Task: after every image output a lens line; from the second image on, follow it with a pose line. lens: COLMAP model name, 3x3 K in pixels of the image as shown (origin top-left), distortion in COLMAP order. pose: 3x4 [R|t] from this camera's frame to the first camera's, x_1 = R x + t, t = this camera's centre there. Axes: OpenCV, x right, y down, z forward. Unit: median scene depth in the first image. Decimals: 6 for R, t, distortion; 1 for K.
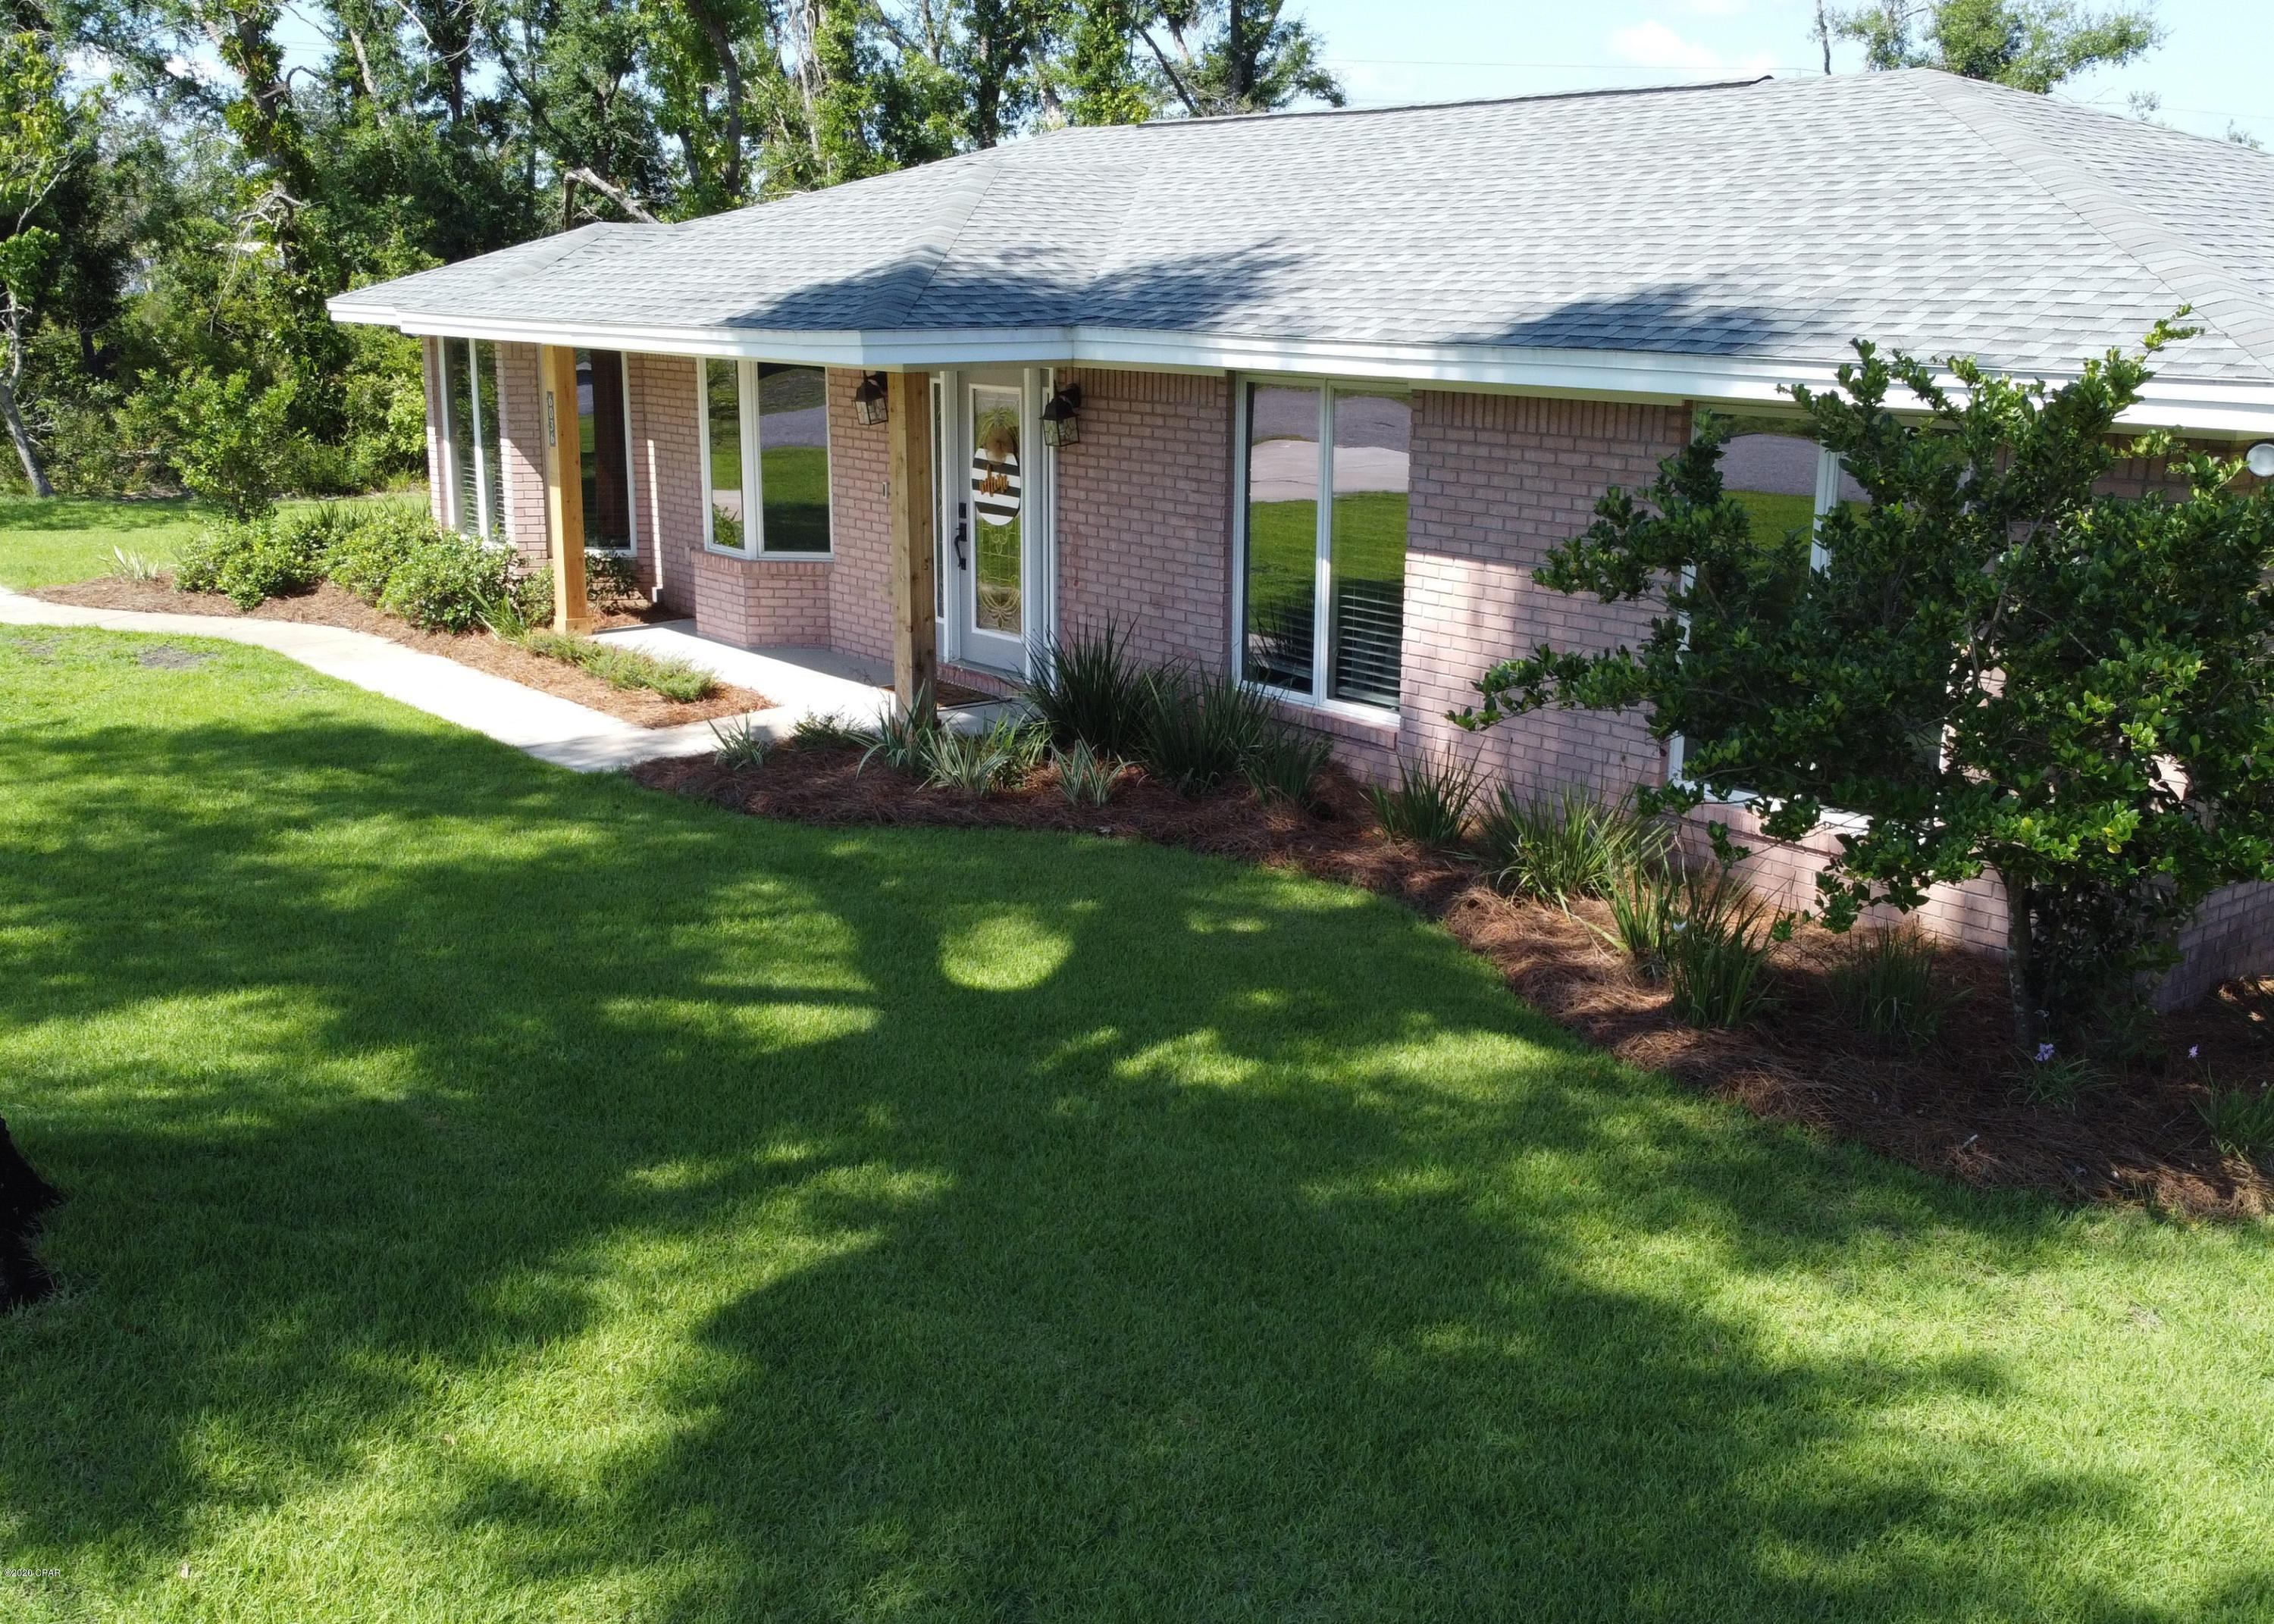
lens RADIAL K [[2239.0, 0, 1177.9], [0, 2239.0, 810.3], [0, 0, 1]] dist [0.011760, -0.040366]
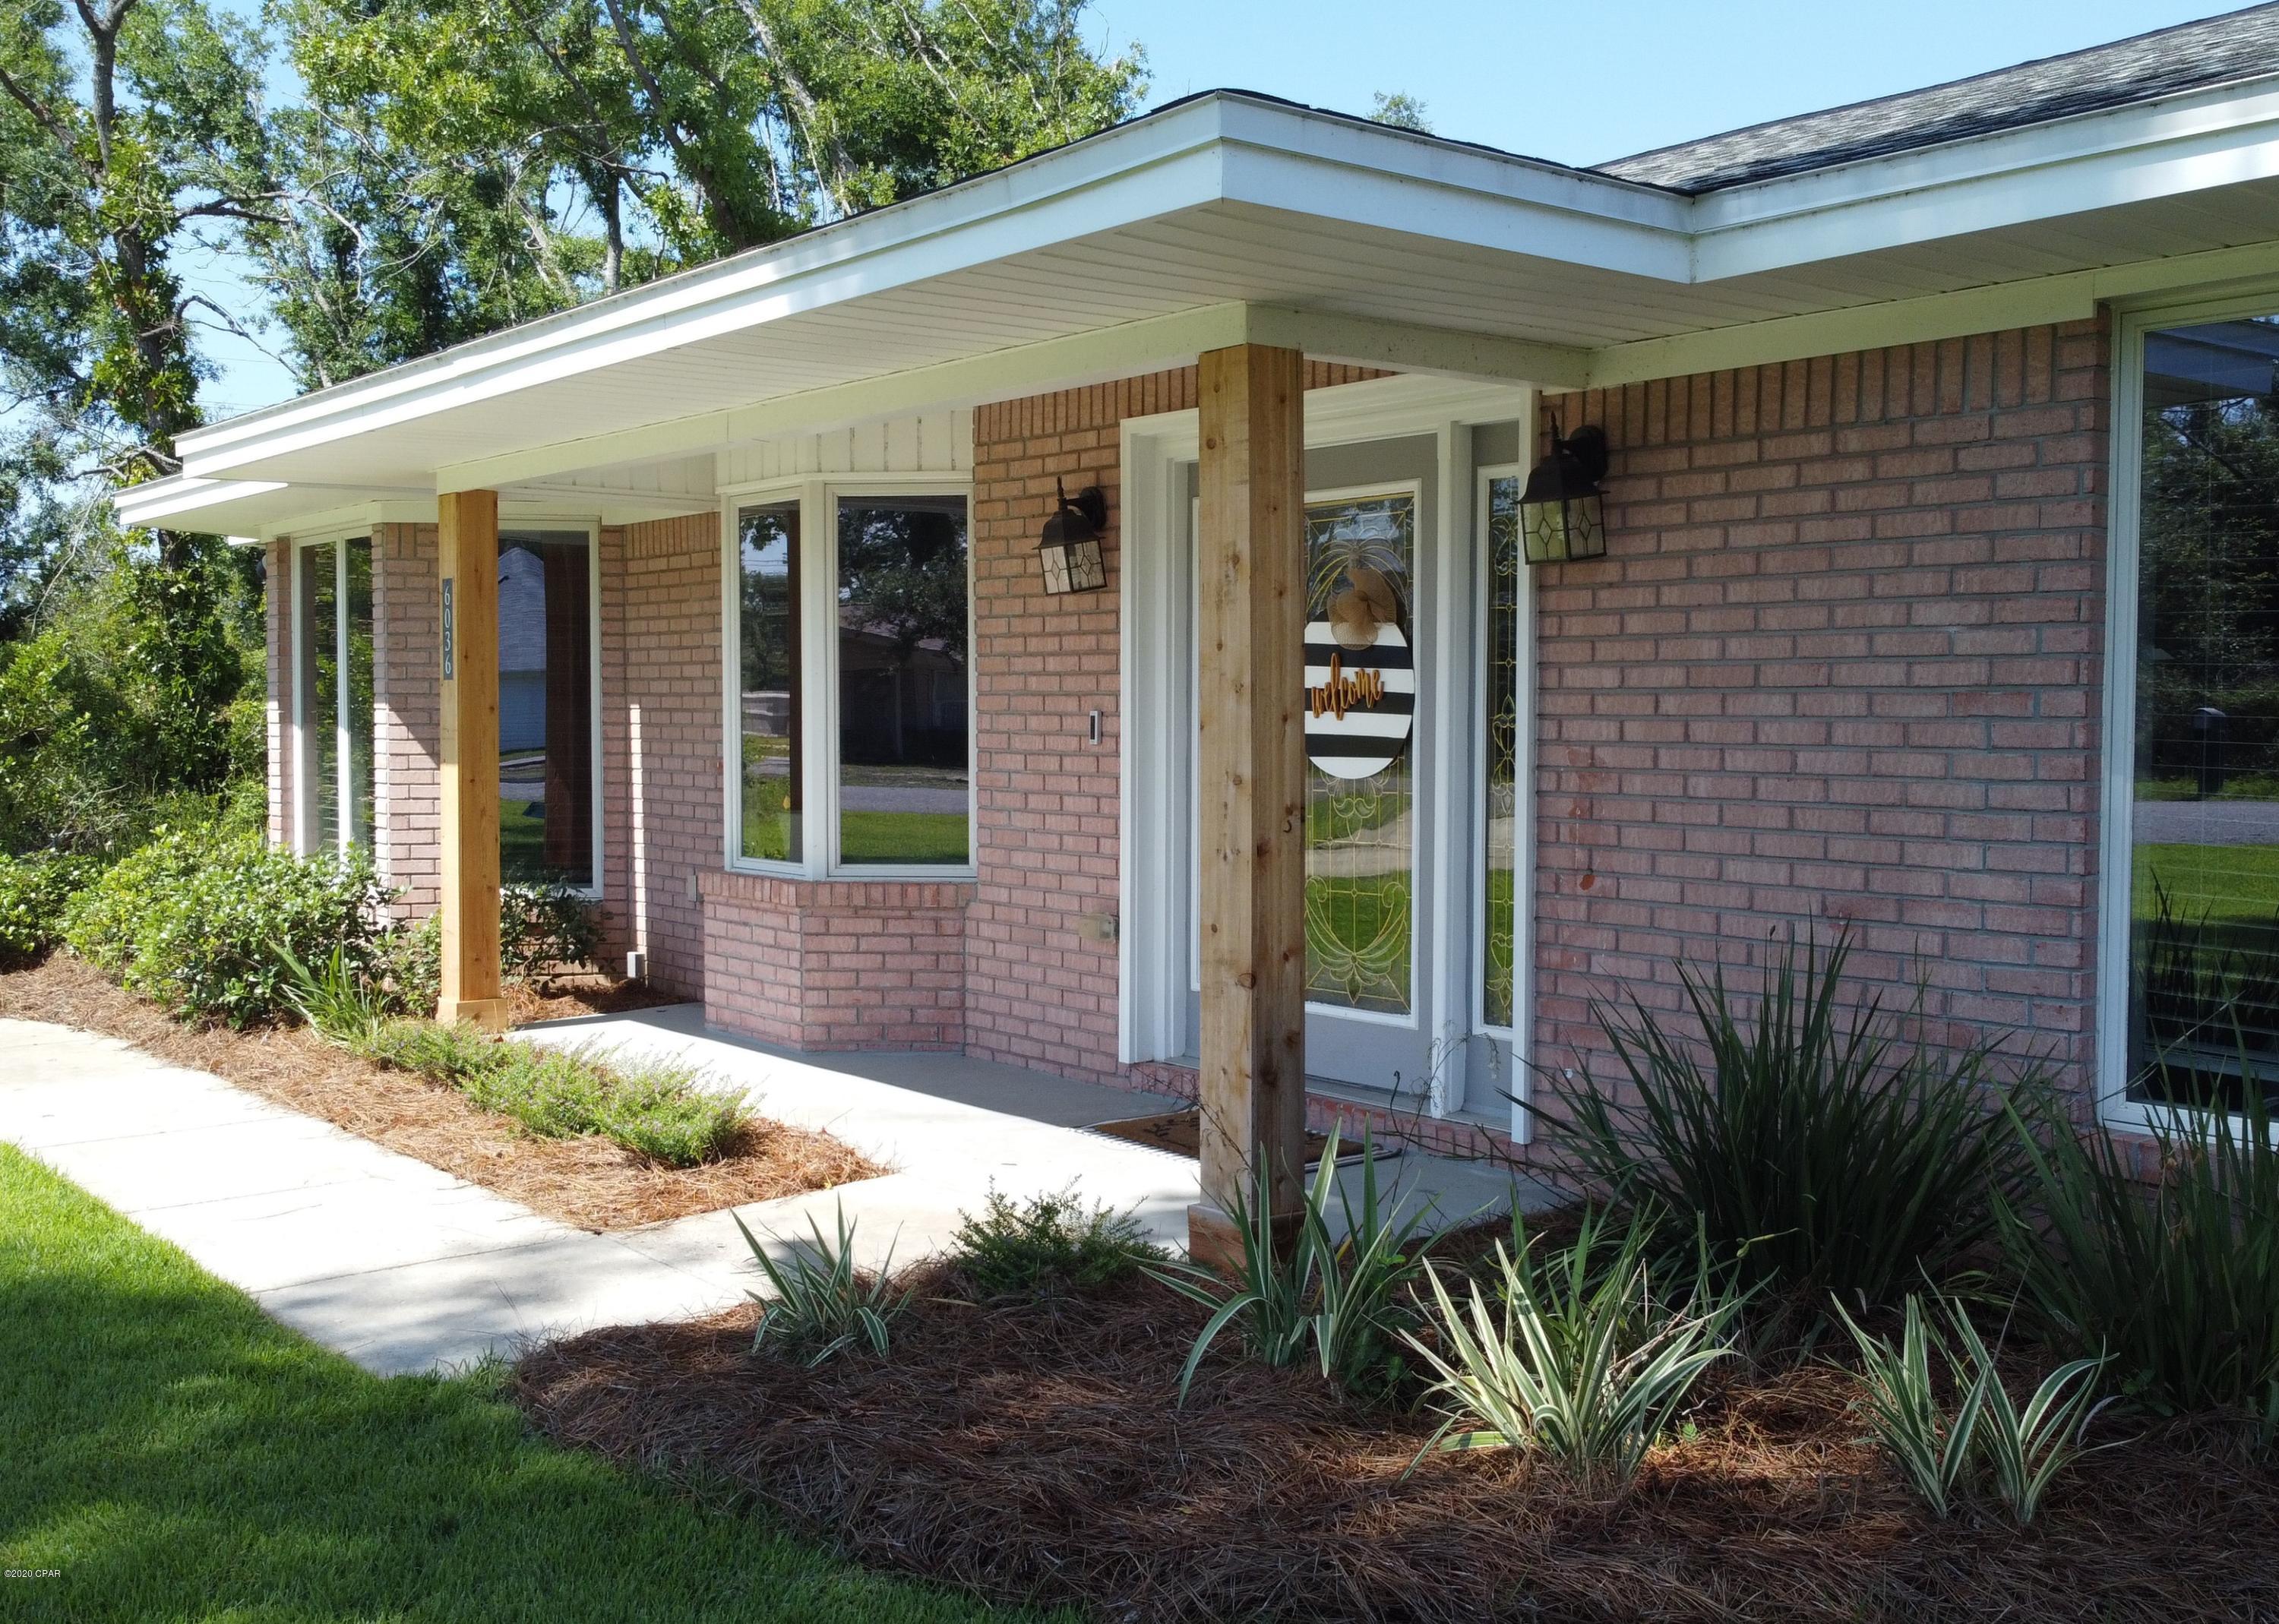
lens RADIAL K [[2244.1, 0, 1180.5], [0, 2244.1, 810.3], [0, 0, 1]] dist [0.011760, -0.040366]
pose [[0.999969, -0.007514, 0.002387, -0.117116], [0.007832, 0.981482, -0.191392, -0.030247], [-0.000904, 0.191405, 0.981511, 0.532274]]
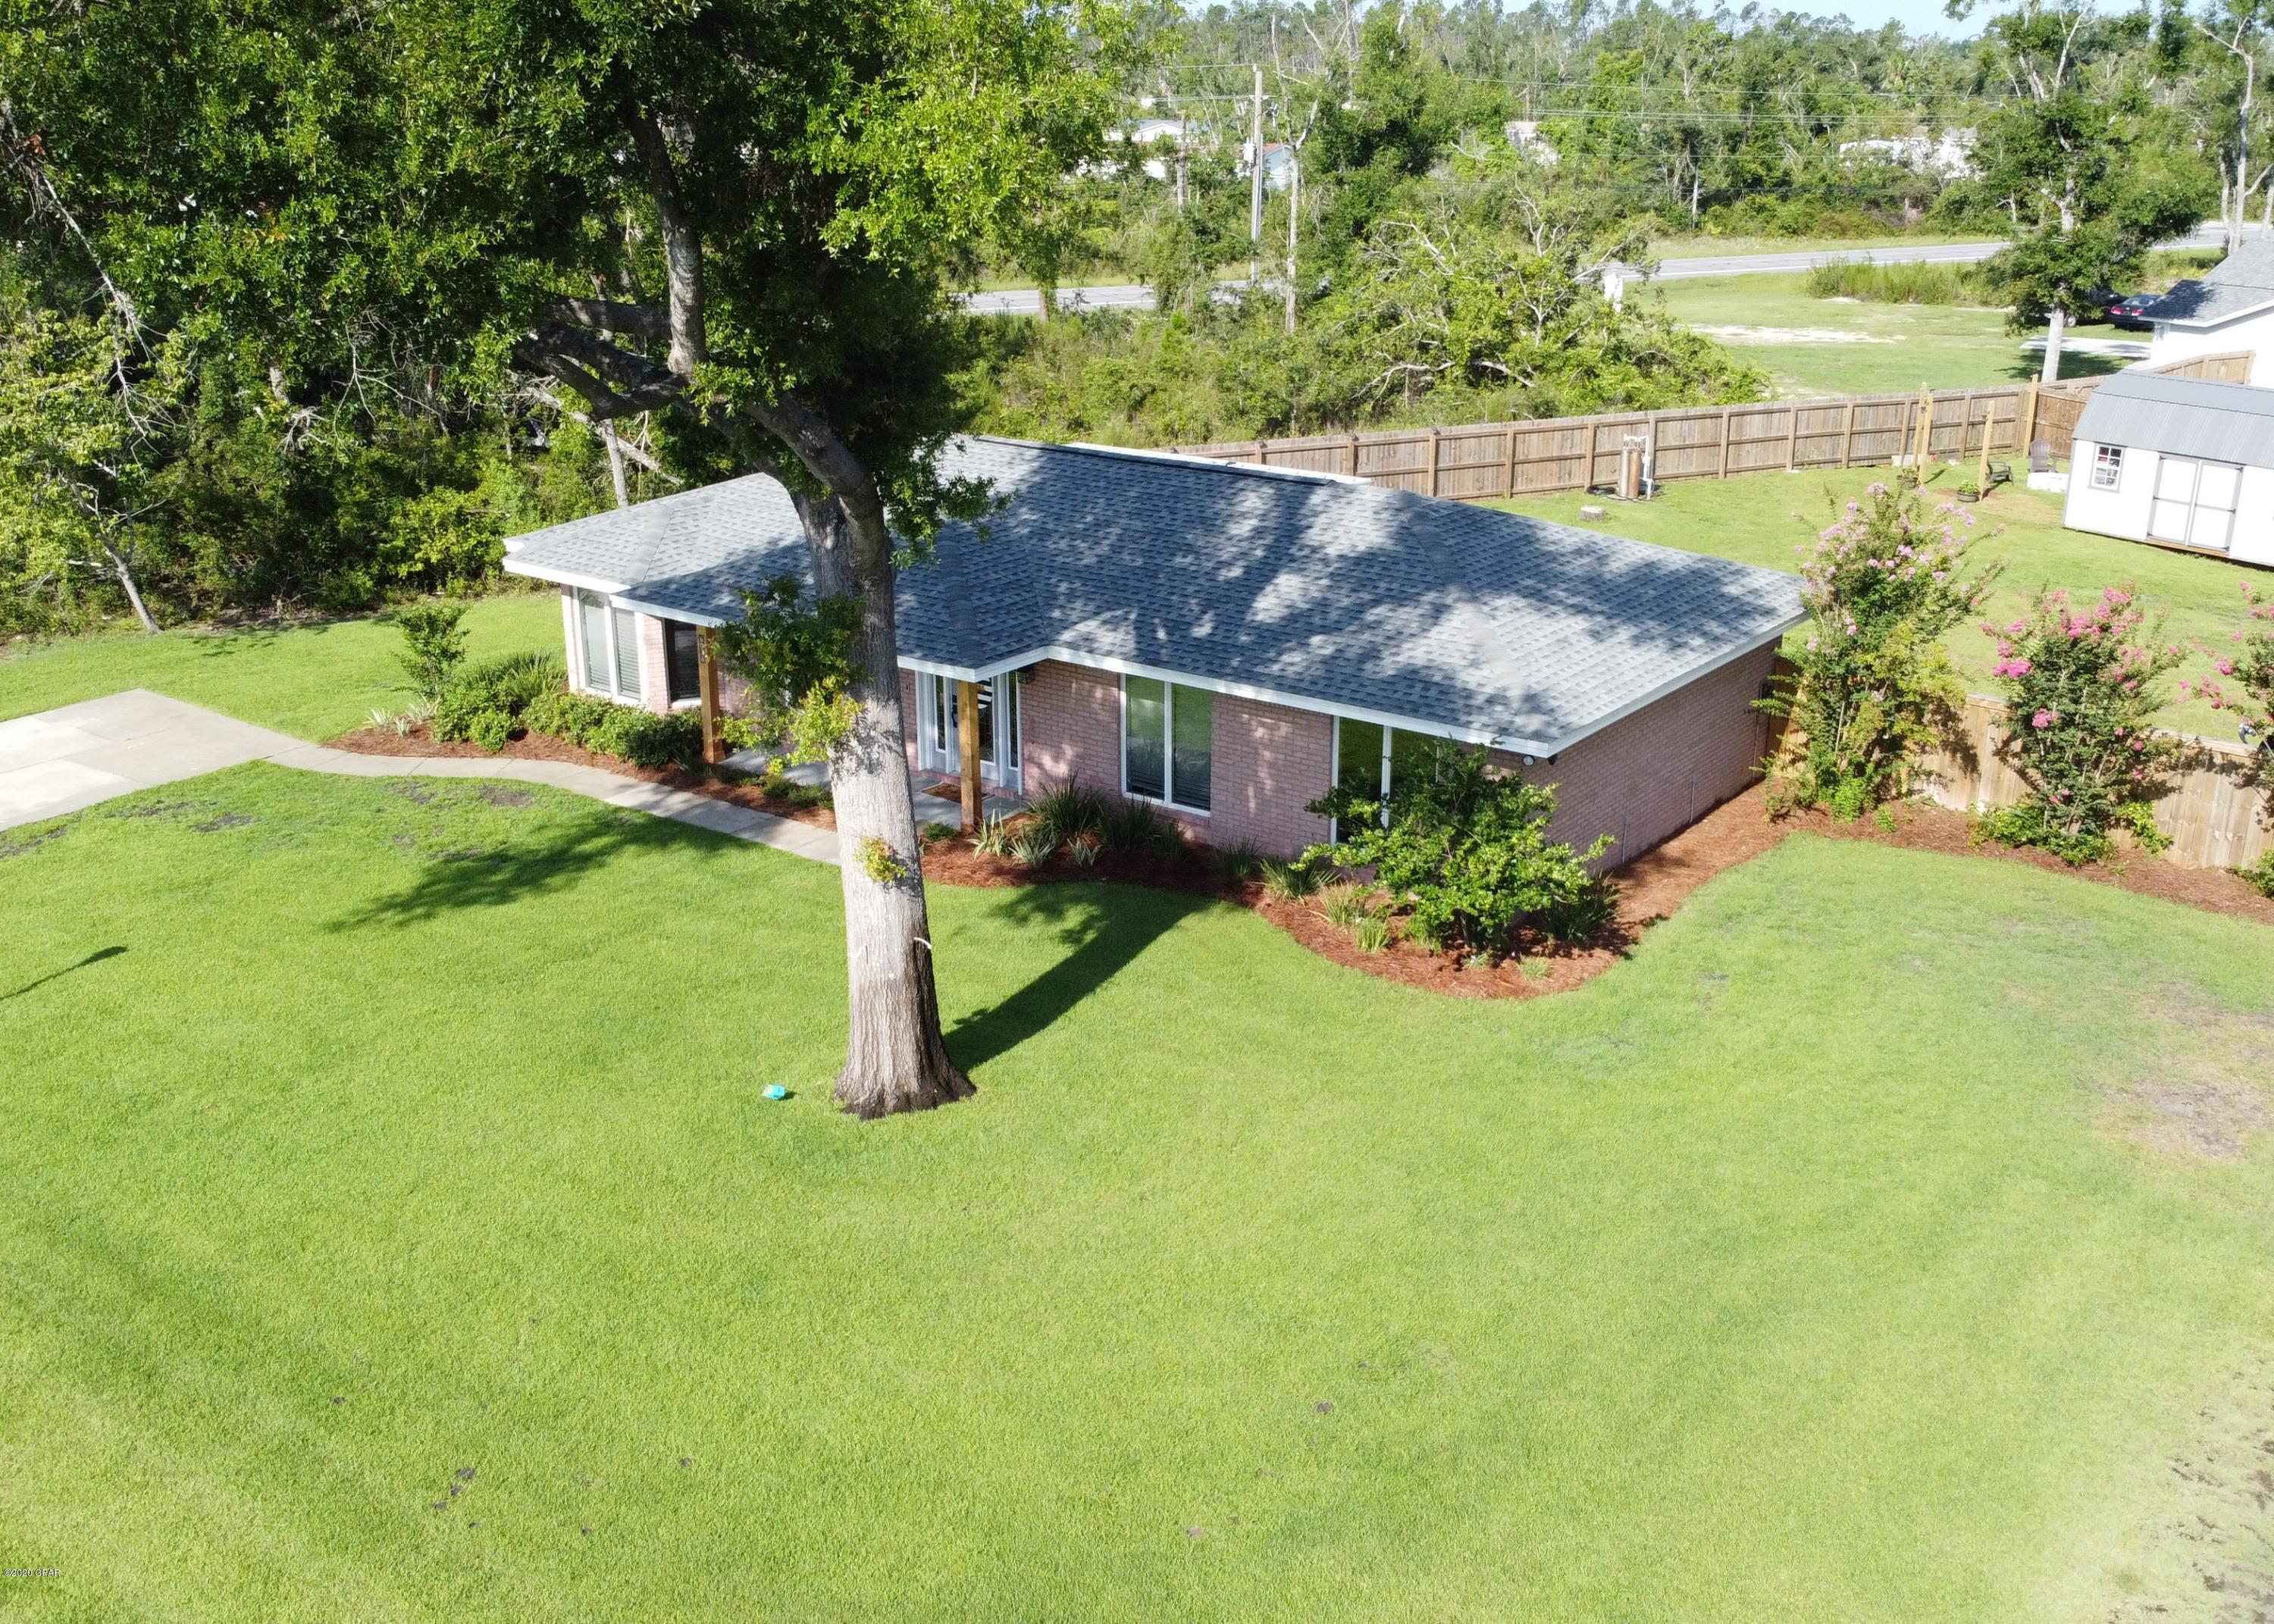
lens RADIAL K [[2279.2, 0, 1154.0], [0, 2279.2, 817.2], [0, 0, 1]] dist [0.010182, 0.000036]
pose [[0.972616, -0.088094, 0.215078, -0.373610], [0.068218, 0.992830, 0.098162, -0.219299], [-0.222183, -0.080802, 0.971651, -1.027682]]
